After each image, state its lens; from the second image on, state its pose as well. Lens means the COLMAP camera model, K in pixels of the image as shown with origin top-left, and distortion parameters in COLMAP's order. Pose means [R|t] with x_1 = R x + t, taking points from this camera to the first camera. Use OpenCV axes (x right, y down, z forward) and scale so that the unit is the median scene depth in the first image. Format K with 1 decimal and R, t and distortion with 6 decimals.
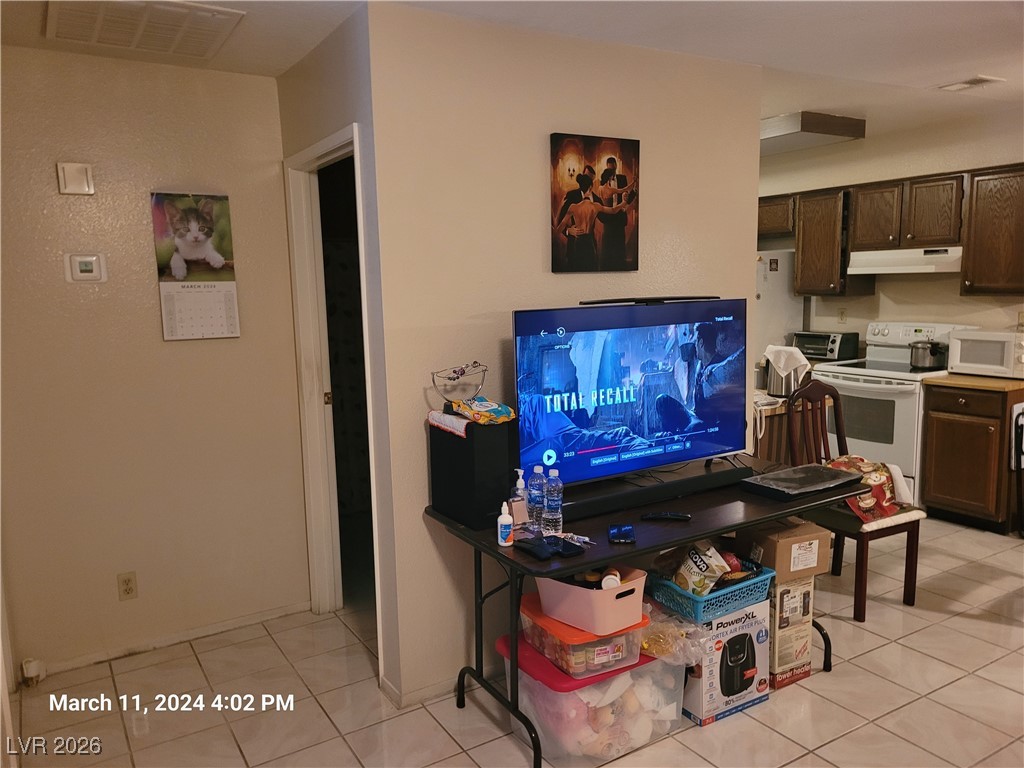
lens RADIAL K [[773.3, 0, 513.4], [0, 773.3, 385.4], [0, 0, 1]] dist [0.028698, -0.005526]
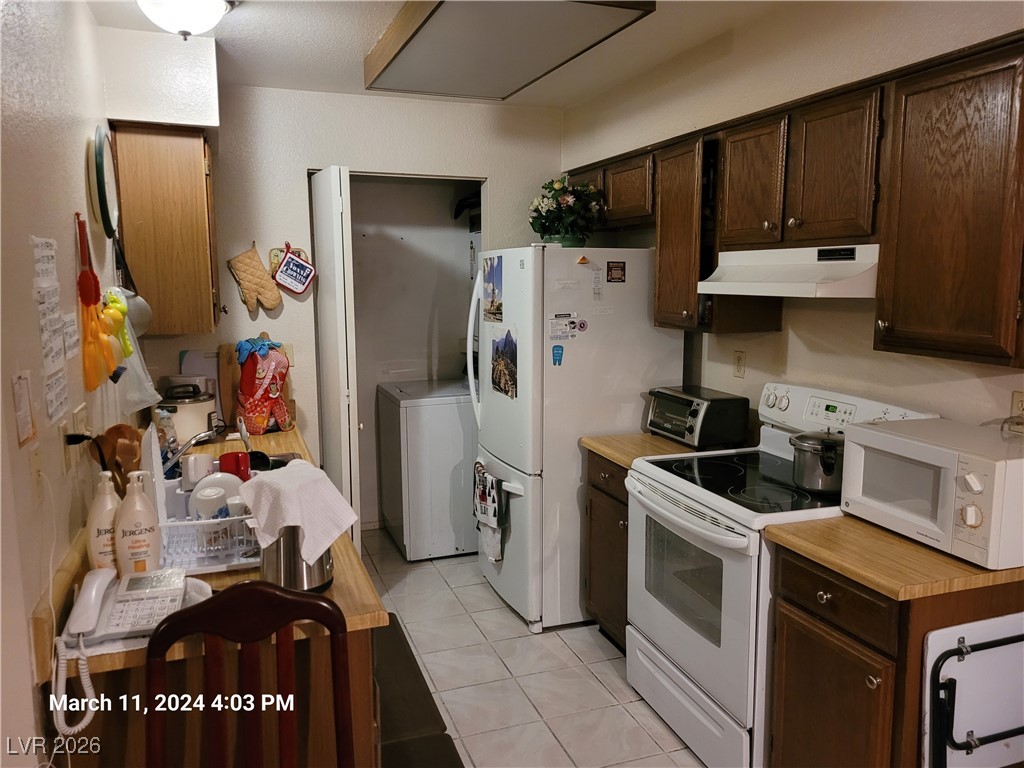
lens RADIAL K [[773.3, 0, 511.5], [0, 773.3, 381.3], [0, 0, 1]] dist [0.028698, -0.005526]
pose [[0.979849, 0.048142, -0.193850, 0.423683], [-0.047753, 0.998837, 0.006682, -0.083436], [0.193947, 0.002709, 0.981008, 0.472981]]
